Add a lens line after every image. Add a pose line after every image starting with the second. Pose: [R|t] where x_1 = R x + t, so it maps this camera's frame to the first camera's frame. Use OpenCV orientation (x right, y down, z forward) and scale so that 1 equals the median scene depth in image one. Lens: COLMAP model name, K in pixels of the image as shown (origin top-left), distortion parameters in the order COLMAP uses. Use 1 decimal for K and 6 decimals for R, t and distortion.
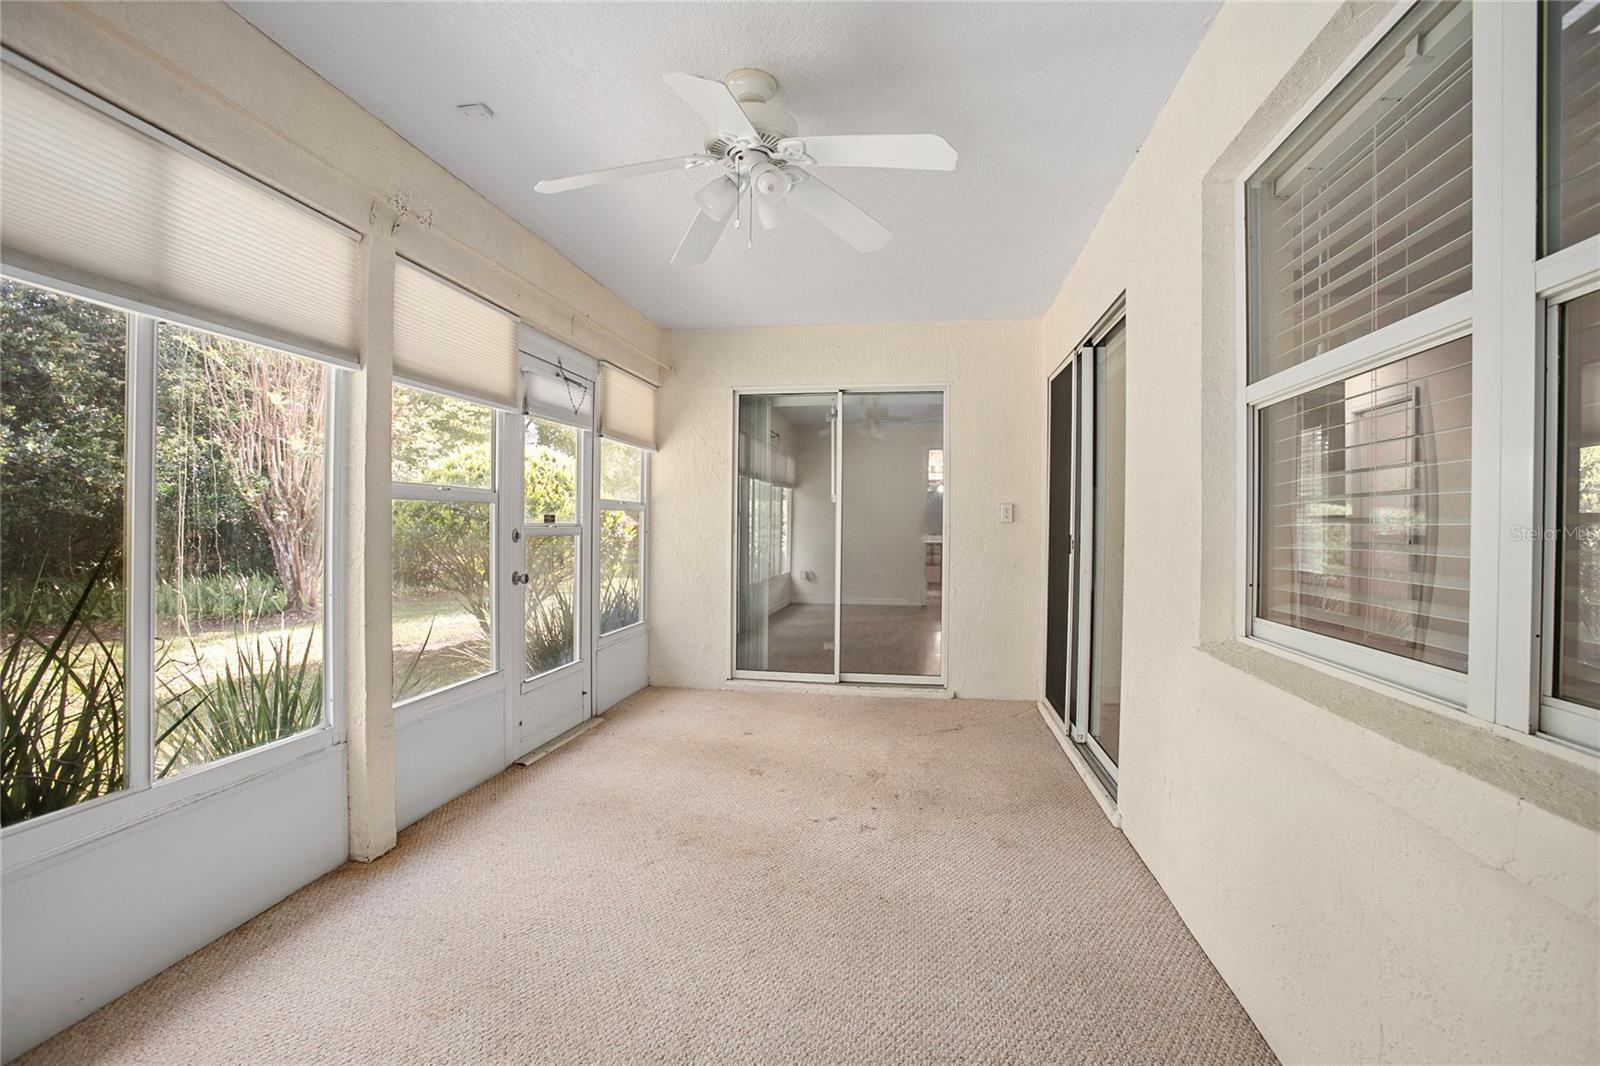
lens RADIAL K [[733.8, 0, 801.1], [0, 733.8, 524.2], [0, 0, 1]] dist [-0.080996, 0.034528]
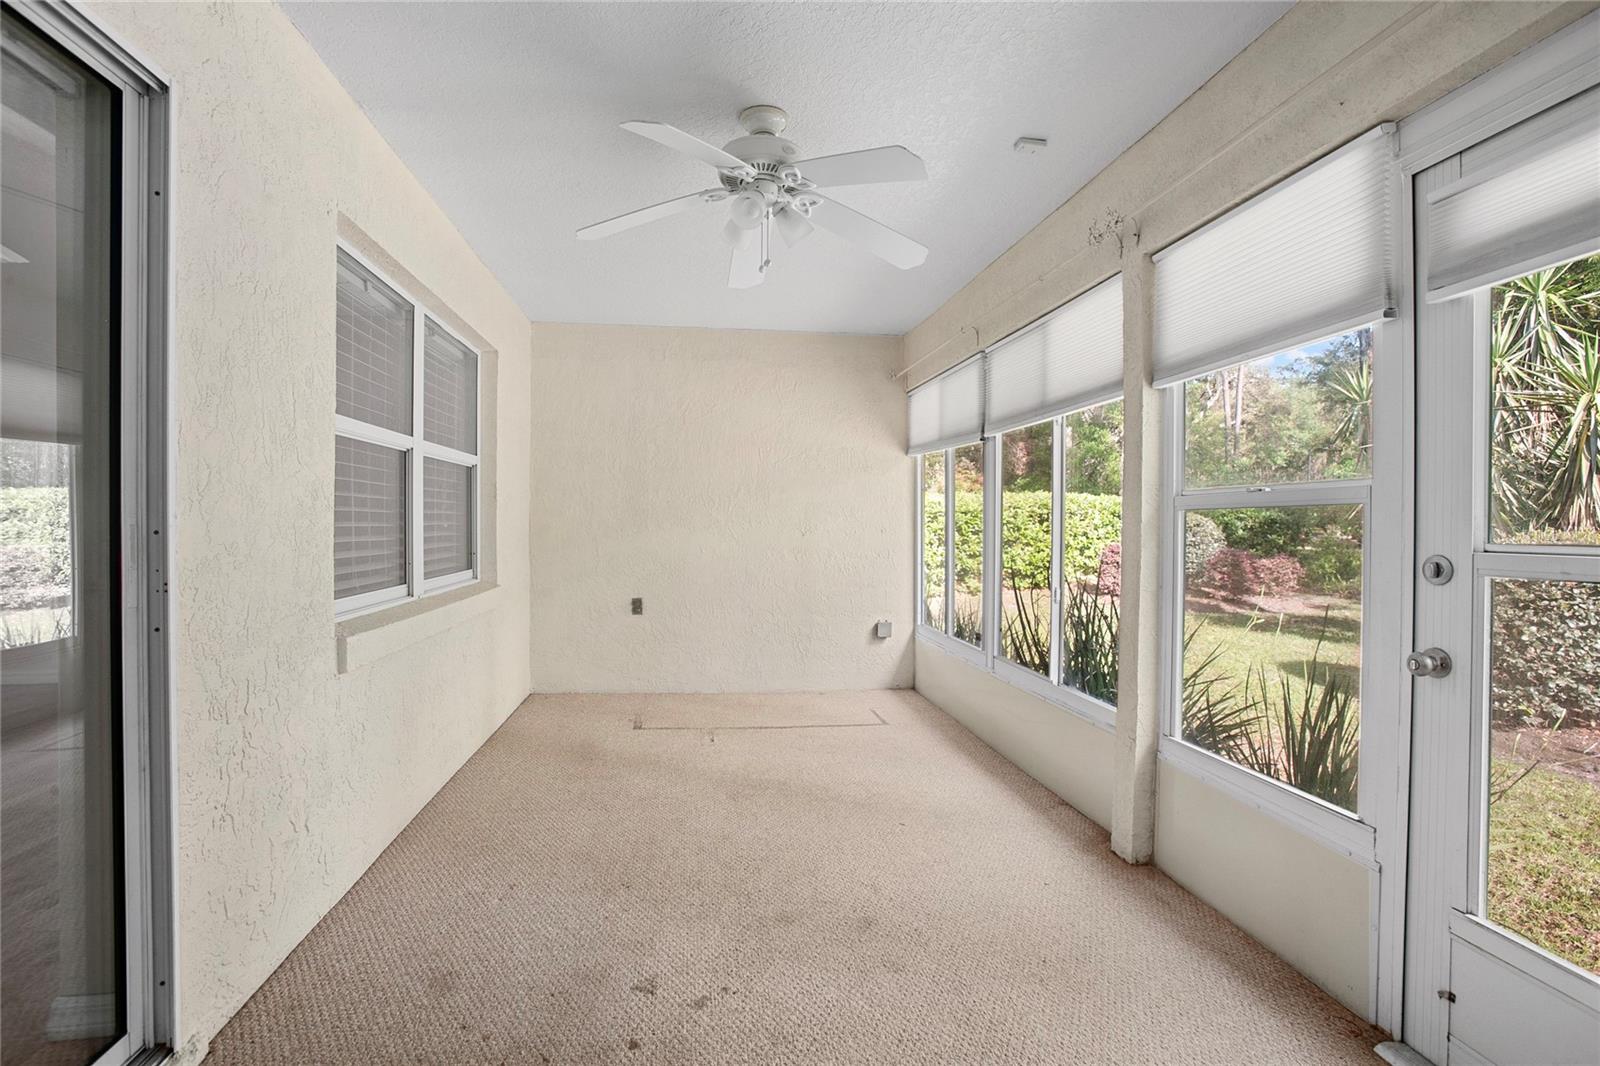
lens RADIAL K [[733.8, 0, 801.1], [0, 733.8, 524.2], [0, 0, 1]] dist [-0.080996, 0.034528]
pose [[-0.951956, -0.012768, -0.305968, 0.155932], [-0.013090, 0.999914, -0.000998, -0.009658], [0.305955, 0.003055, -0.952041, 1.625750]]
